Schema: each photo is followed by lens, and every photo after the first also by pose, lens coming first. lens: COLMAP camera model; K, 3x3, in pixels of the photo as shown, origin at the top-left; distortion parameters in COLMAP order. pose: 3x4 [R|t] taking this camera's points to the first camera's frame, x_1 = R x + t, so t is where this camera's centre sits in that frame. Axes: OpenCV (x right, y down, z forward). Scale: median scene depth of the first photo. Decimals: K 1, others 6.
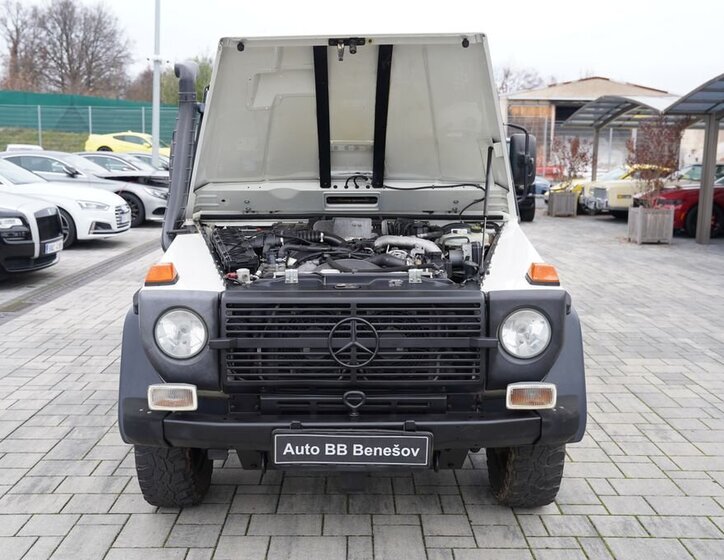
lens RADIAL K [[818.3, 0, 367.1], [0, 818.3, 277.8], [0, 0, 1]] dist [0.040514, 0.000000]
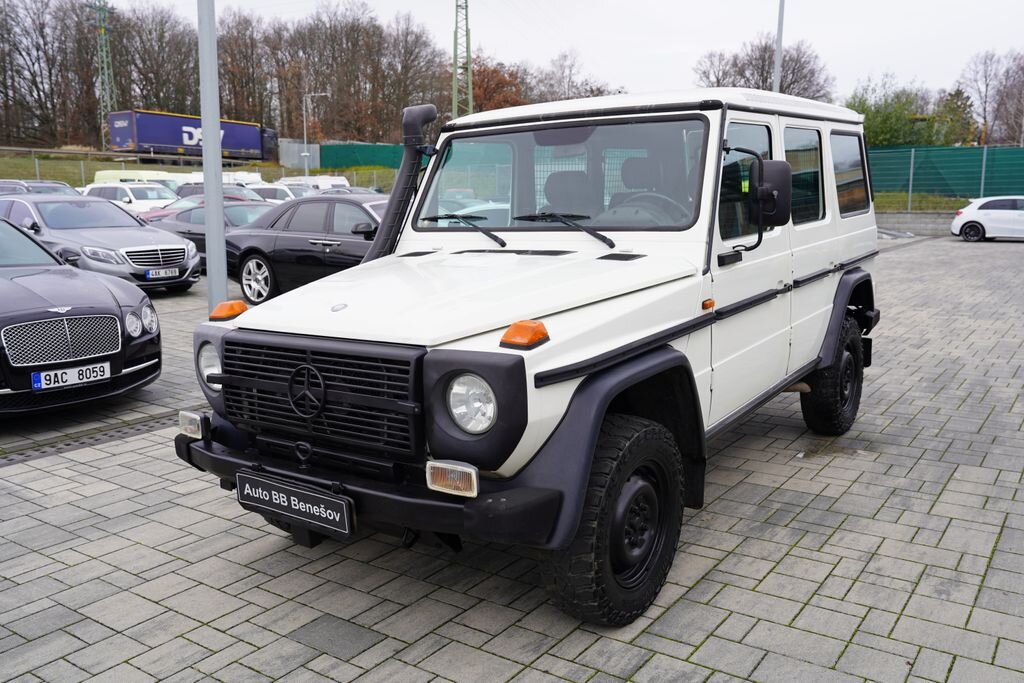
lens RADIAL K [[864.4, 0, 515.3], [0, 864.4, 333.1], [0, 0, 1]] dist [-0.043085, 0.078892]
pose [[0.809283, 0.062662, -0.584067, 0.614395], [-0.060508, 0.997898, 0.023220, -0.021499], [0.584294, 0.016549, 0.811373, 0.263737]]
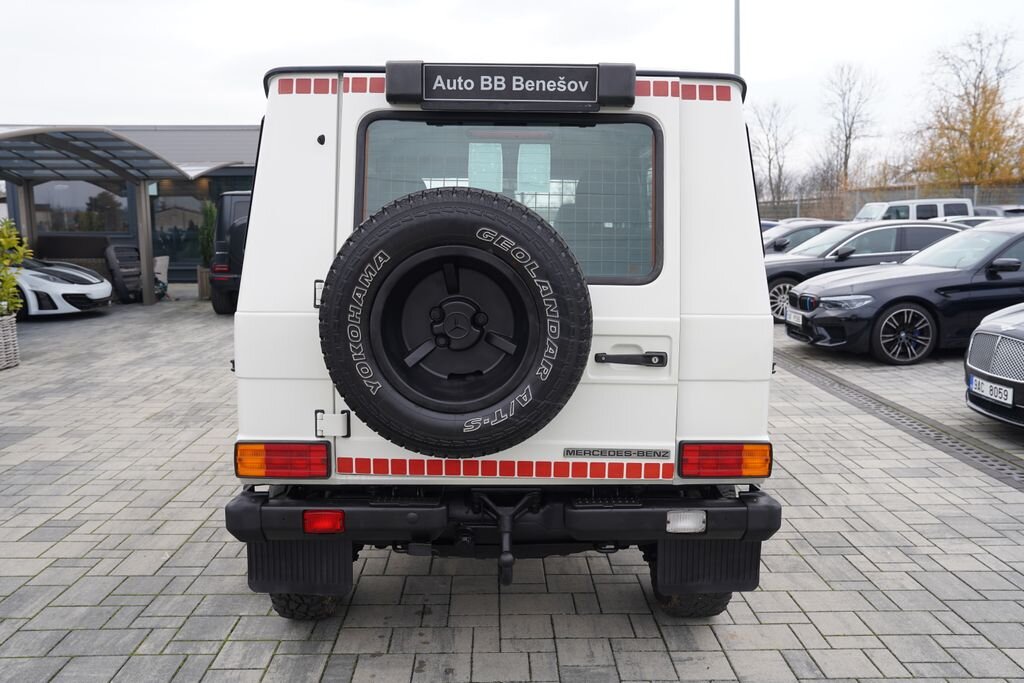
lens RADIAL K [[864.4, 0, 513.4], [0, 864.4, 348.4], [0, 0, 1]] dist [-0.043085, 0.078892]
pose [[-0.999874, -0.012369, -0.009950, -0.039677], [-0.014730, 0.956560, 0.291163, -0.422866], [0.005916, 0.291273, -0.956622, 2.739658]]
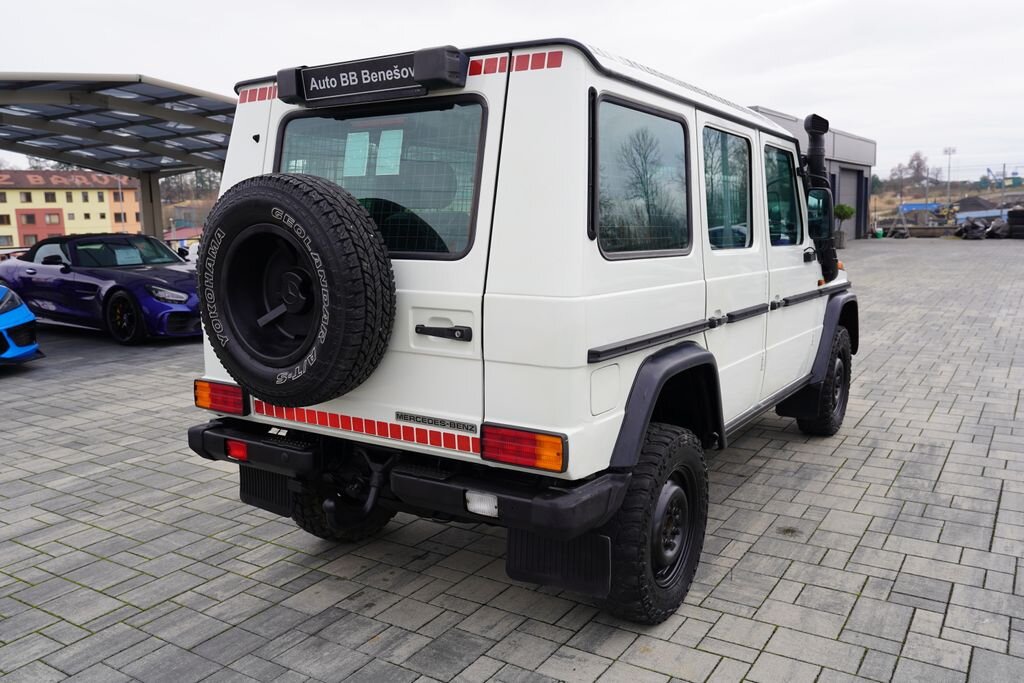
lens RADIAL K [[831.4, 0, 484.0], [0, 831.4, 314.4], [0, 0, 1]] dist [0.010826, 0.022609]
pose [[-0.829579, -0.057645, 0.555405, -0.584629], [0.099504, 0.963476, 0.248622, -0.393426], [-0.549452, 0.261516, -0.793544, 2.592498]]
